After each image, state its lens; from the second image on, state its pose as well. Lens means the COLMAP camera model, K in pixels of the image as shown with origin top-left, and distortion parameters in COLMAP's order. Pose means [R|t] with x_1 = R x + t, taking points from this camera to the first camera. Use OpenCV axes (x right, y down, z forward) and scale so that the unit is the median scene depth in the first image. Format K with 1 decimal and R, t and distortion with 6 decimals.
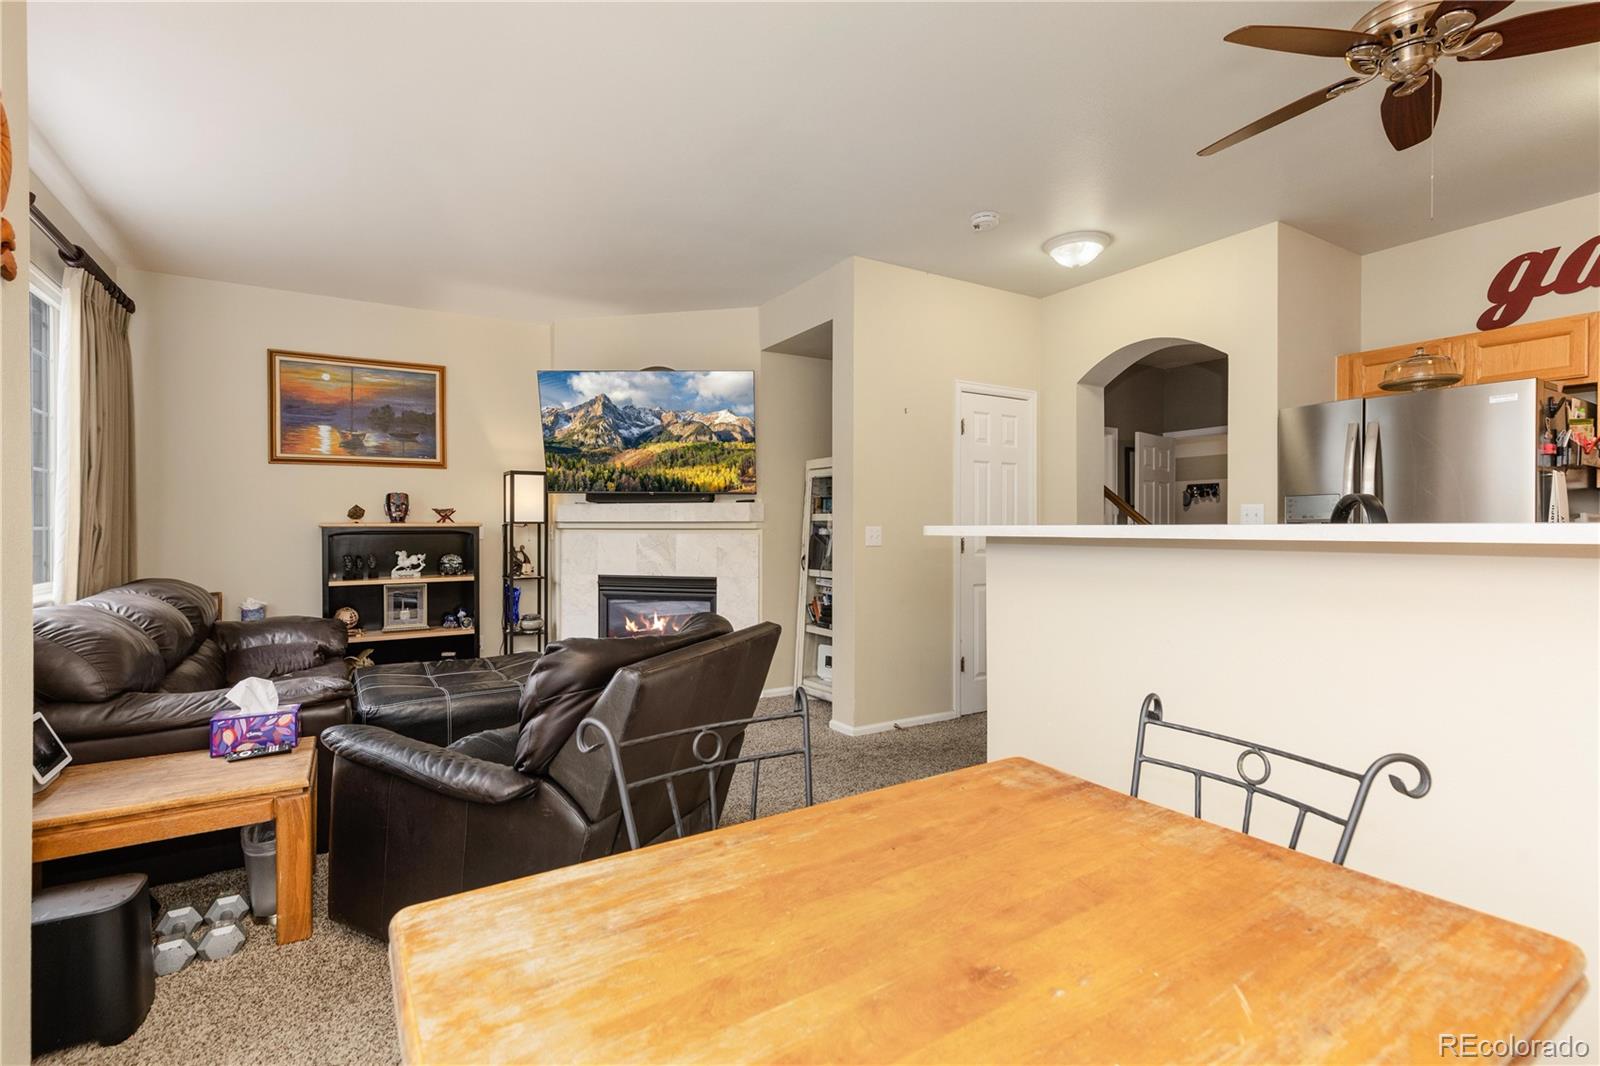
lens RADIAL K [[729.5, 0, 811.9], [0, 729.5, 531.6], [0, 0, 1]] dist [0.007347, -0.002348]
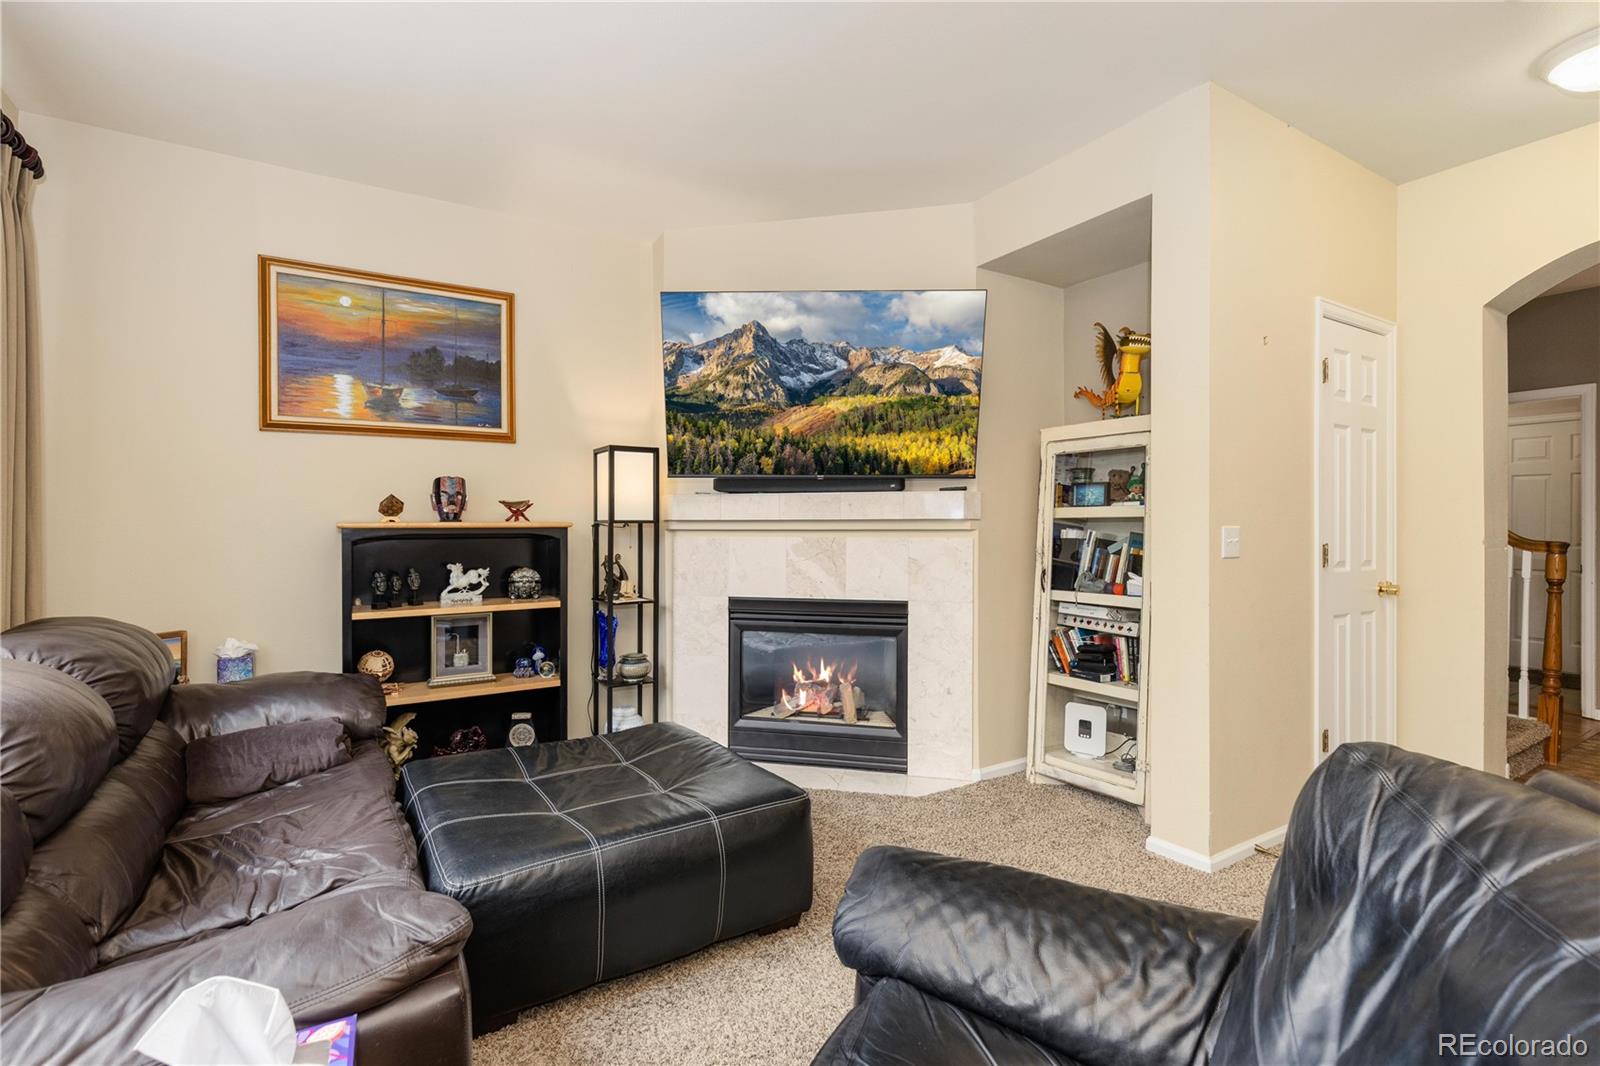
lens RADIAL K [[729.5, 0, 780.5], [0, 729.5, 530.6], [0, 0, 1]] dist [0.007347, -0.002348]
pose [[0.999679, -0.002100, -0.025247, -0.246562], [0.001977, 0.999986, -0.004897, 0.000080], [0.025257, 0.004845, 0.999669, 0.338824]]
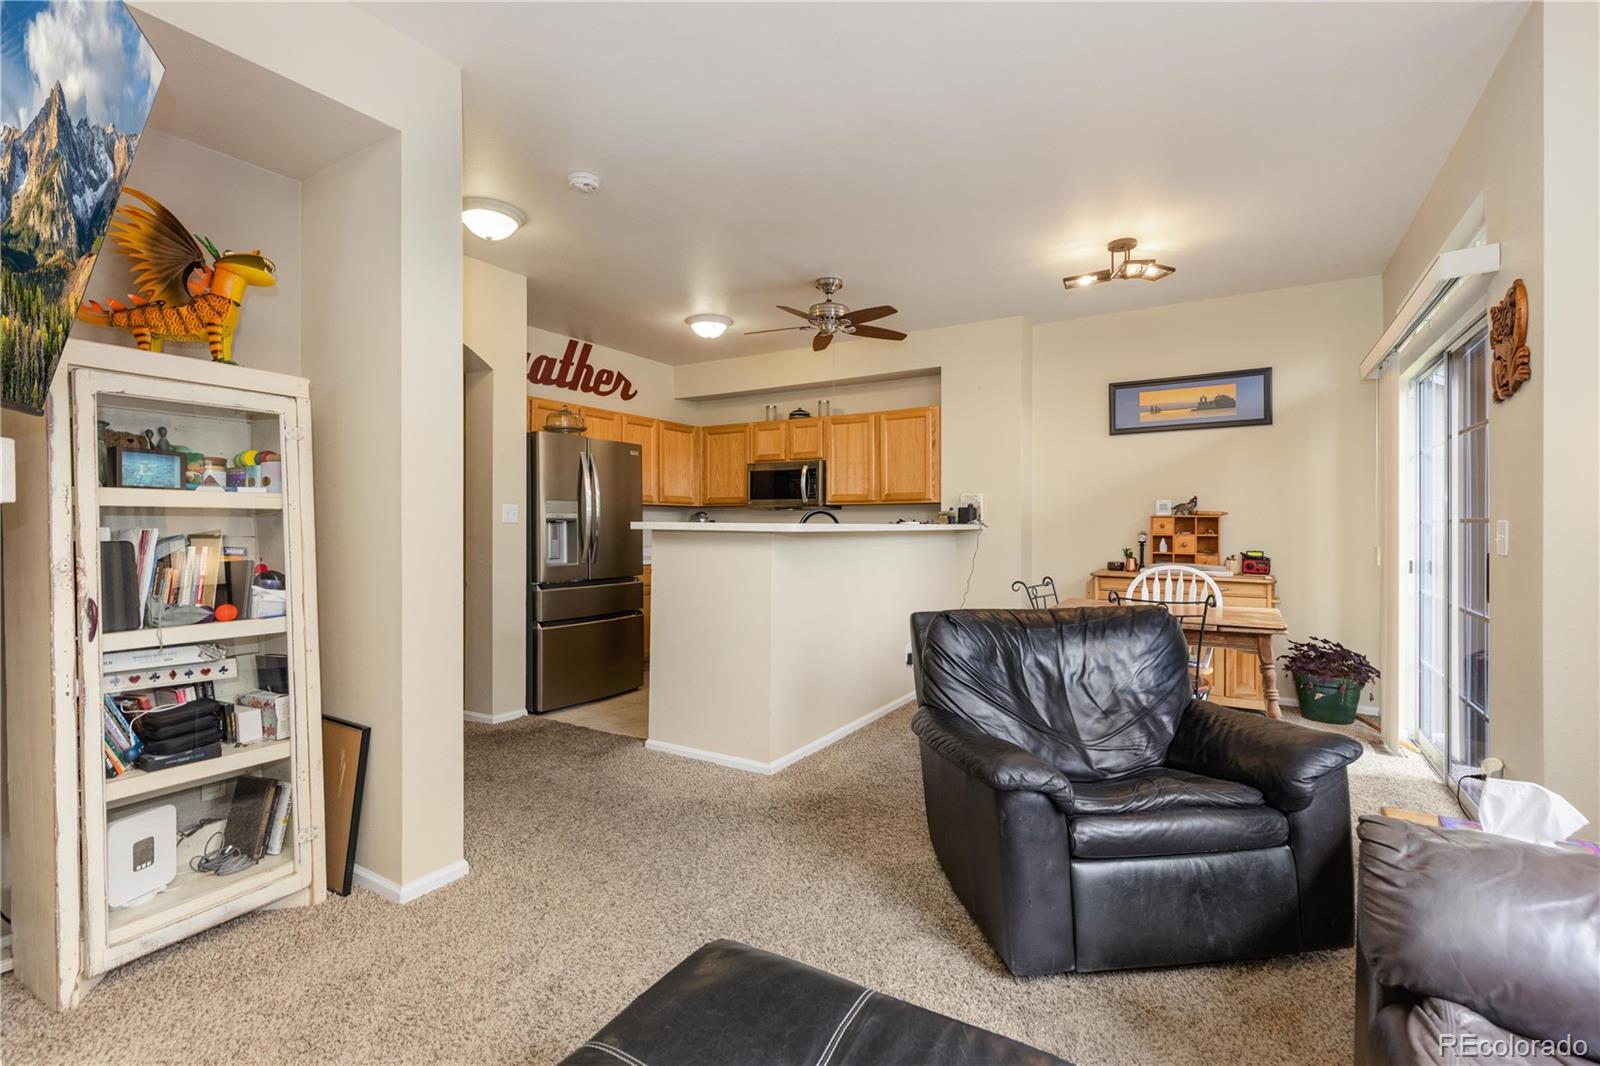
lens RADIAL K [[729.5, 0, 795.0], [0, 729.5, 522.6], [0, 0, 1]] dist [0.007347, -0.002348]
pose [[-0.434598, 0.001089, 0.900624, -0.504557], [0.001600, 0.999999, -0.000437, -0.004916], [-0.900623, 0.001252, -0.434599, 0.853196]]
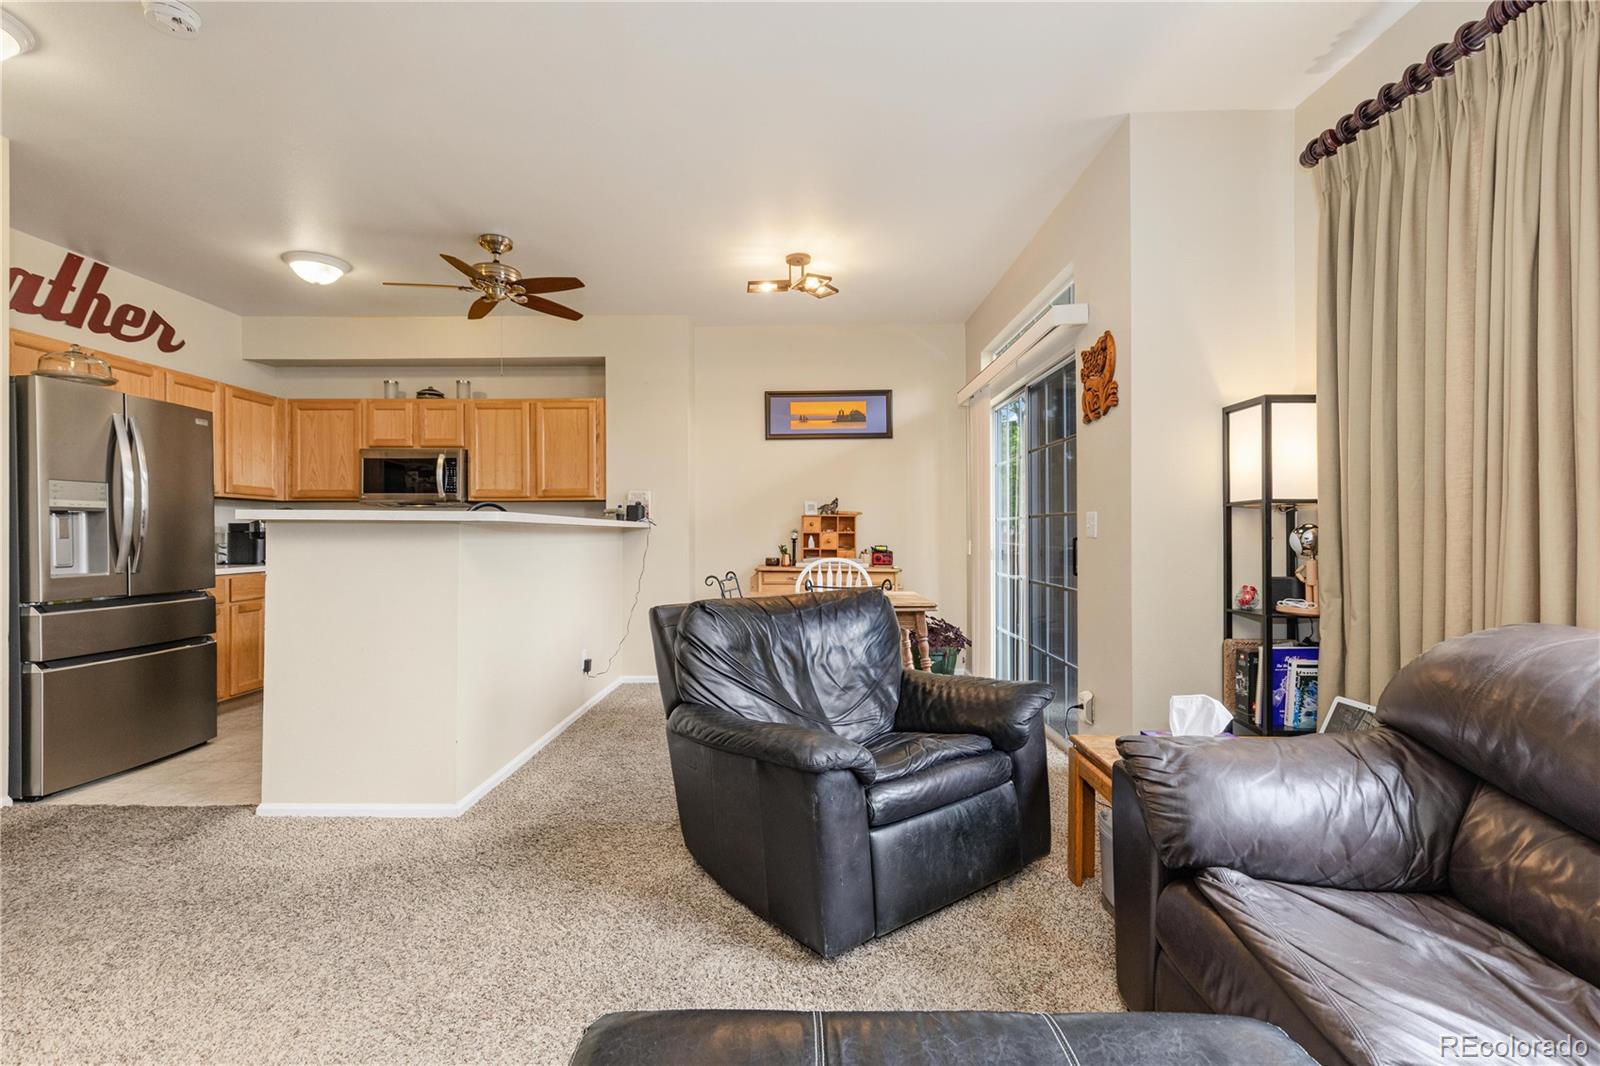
lens RADIAL K [[729.5, 0, 788.6], [0, 729.5, 535.7], [0, 0, 1]] dist [0.007347, -0.002348]
pose [[-0.832810, -0.000728, 0.553558, -0.401329], [0.002614, 0.999983, 0.005247, 0.012059], [-0.553552, 0.005817, -0.832794, 0.907129]]
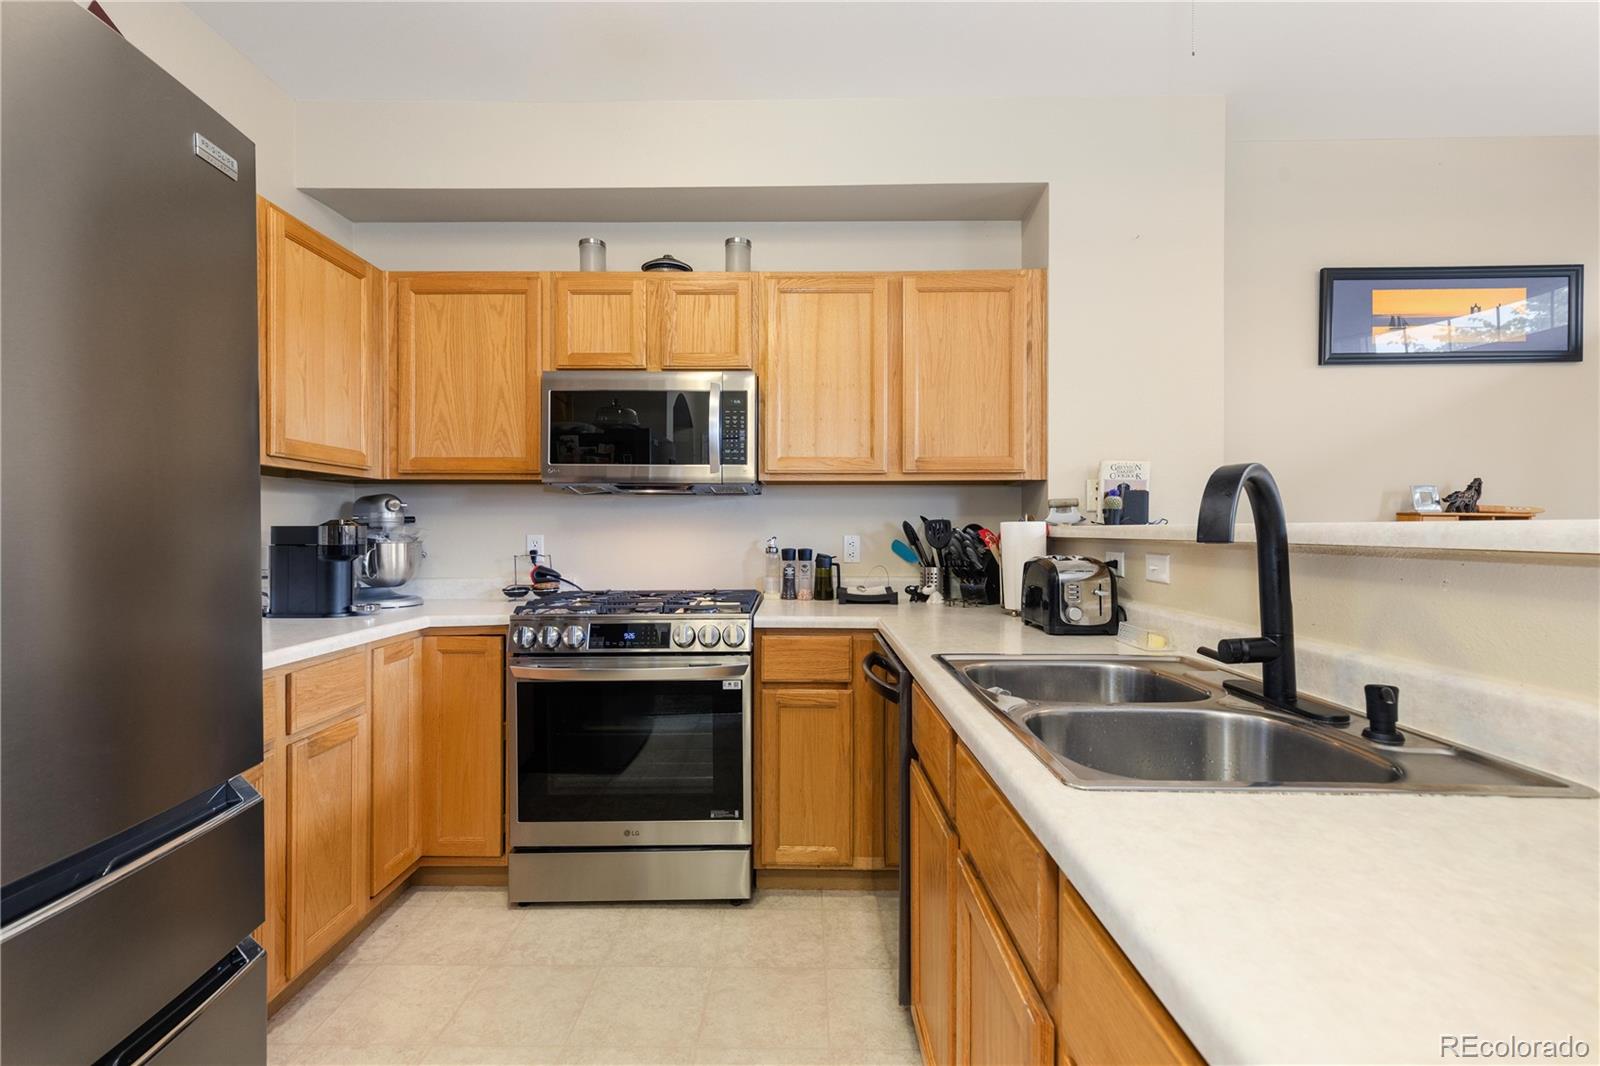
lens RADIAL K [[729.5, 0, 791.8], [0, 729.5, 529.3], [0, 0, 1]] dist [0.007347, -0.002348]
pose [[-0.829188, -0.002688, 0.558963, 0.303596], [-0.002109, 0.999996, 0.001681, -0.001985], [-0.558965, 0.000216, -0.829191, 0.682720]]
